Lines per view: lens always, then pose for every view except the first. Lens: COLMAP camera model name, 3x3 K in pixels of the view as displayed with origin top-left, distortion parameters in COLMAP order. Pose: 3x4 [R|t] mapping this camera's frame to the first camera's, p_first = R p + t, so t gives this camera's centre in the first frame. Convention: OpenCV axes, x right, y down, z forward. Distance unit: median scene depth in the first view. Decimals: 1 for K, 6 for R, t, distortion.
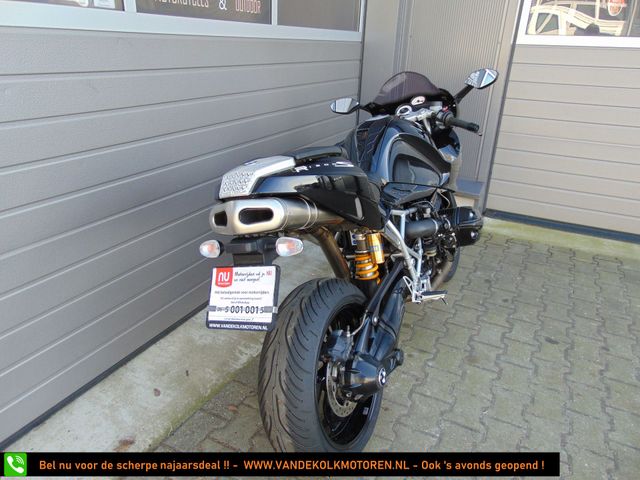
lens RADIAL K [[478.6, 0, 319.2], [0, 478.6, 241.1], [0, 0, 1]] dist [-0.034017, 0.073773]
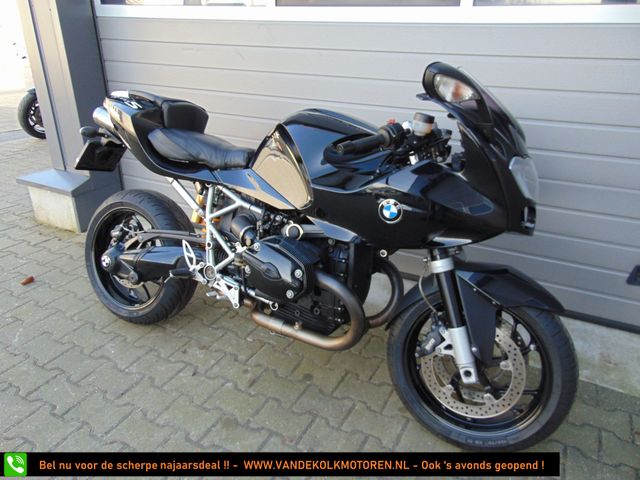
lens RADIAL K [[478.6, 0, 319.2], [0, 478.6, 241.1], [0, 0, 1]] dist [-0.034017, 0.073773]
pose [[-0.013936, 0.372146, -0.928070, 0.942653], [-0.406781, 0.845772, 0.345253, -0.334970], [0.913419, 0.382333, 0.139596, 0.925115]]
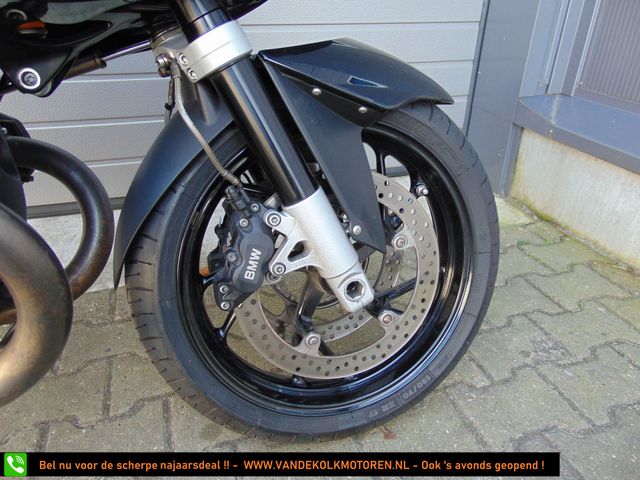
lens RADIAL K [[478.6, 0, 319.2], [0, 478.6, 241.1], [0, 0, 1]] dist [-0.034017, 0.073773]
pose [[0.711309, 0.320728, -0.625438, 0.539794], [-0.267500, 0.946389, 0.181086, -0.102487], [0.649987, 0.038496, 0.758970, 1.042966]]
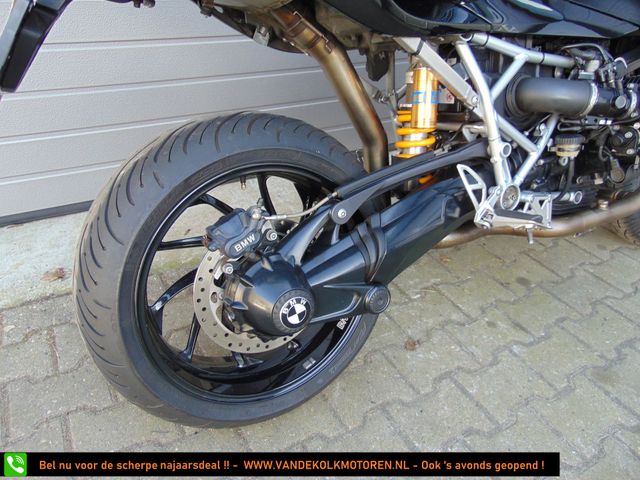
lens RADIAL K [[479.8, 0, 315.9], [0, 479.8, 239.9], [0, 0, 1]] dist [-0.042082, 0.072183]
pose [[0.833175, 0.307333, -0.459745, 0.254235], [-0.229945, 0.948608, 0.217411, 0.061637], [0.502936, -0.075425, 0.861026, 0.389334]]
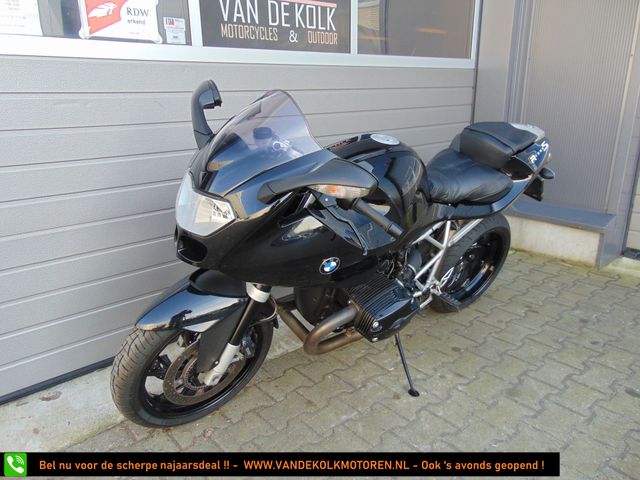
lens RADIAL K [[478.6, 0, 319.2], [0, 478.6, 241.1], [0, 0, 1]] dist [-0.034017, 0.073773]
pose [[0.921178, 0.059432, -0.384577, 0.317672], [-0.097441, 0.992013, -0.080097, 0.075879], [0.376745, 0.111257, 0.919611, 0.017829]]
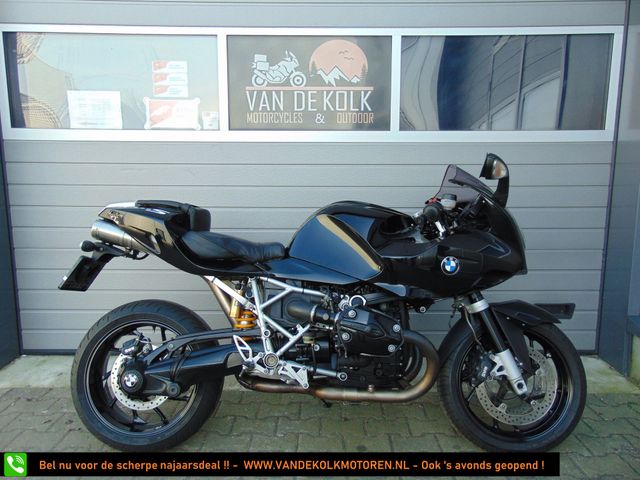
lens RADIAL K [[478.6, 0, 319.2], [0, 478.6, 241.1], [0, 0, 1]] dist [-0.034017, 0.073773]
pose [[0.439589, 0.093484, -0.893321, 0.965944], [-0.334979, 0.939877, -0.066482, -0.092498], [0.833397, 0.328468, 0.444475, 0.510407]]
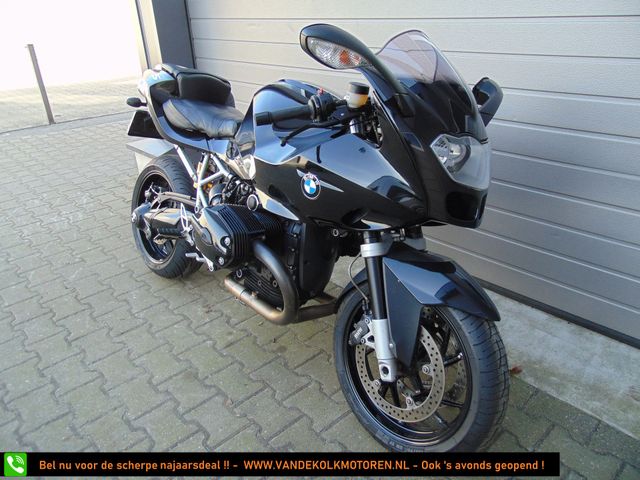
lens RADIAL K [[478.6, 0, 319.2], [0, 478.6, 241.1], [0, 0, 1]] dist [-0.034017, 0.073773]
pose [[-0.345910, 0.389432, -0.853633, 0.876379], [-0.352163, 0.789394, 0.502830, -0.444422], [0.869671, 0.474552, -0.135916, 1.216425]]
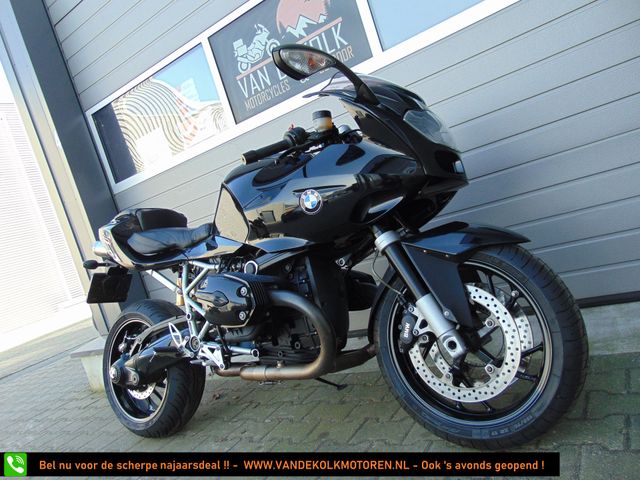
lens RADIAL K [[478.6, 0, 319.2], [0, 478.6, 241.1], [0, 0, 1]] dist [-0.034017, 0.073773]
pose [[-0.123296, 0.066293, -0.990153, 0.970949], [-0.093637, 0.992537, 0.078112, -0.182615], [0.987942, 0.102346, -0.116168, 1.180711]]
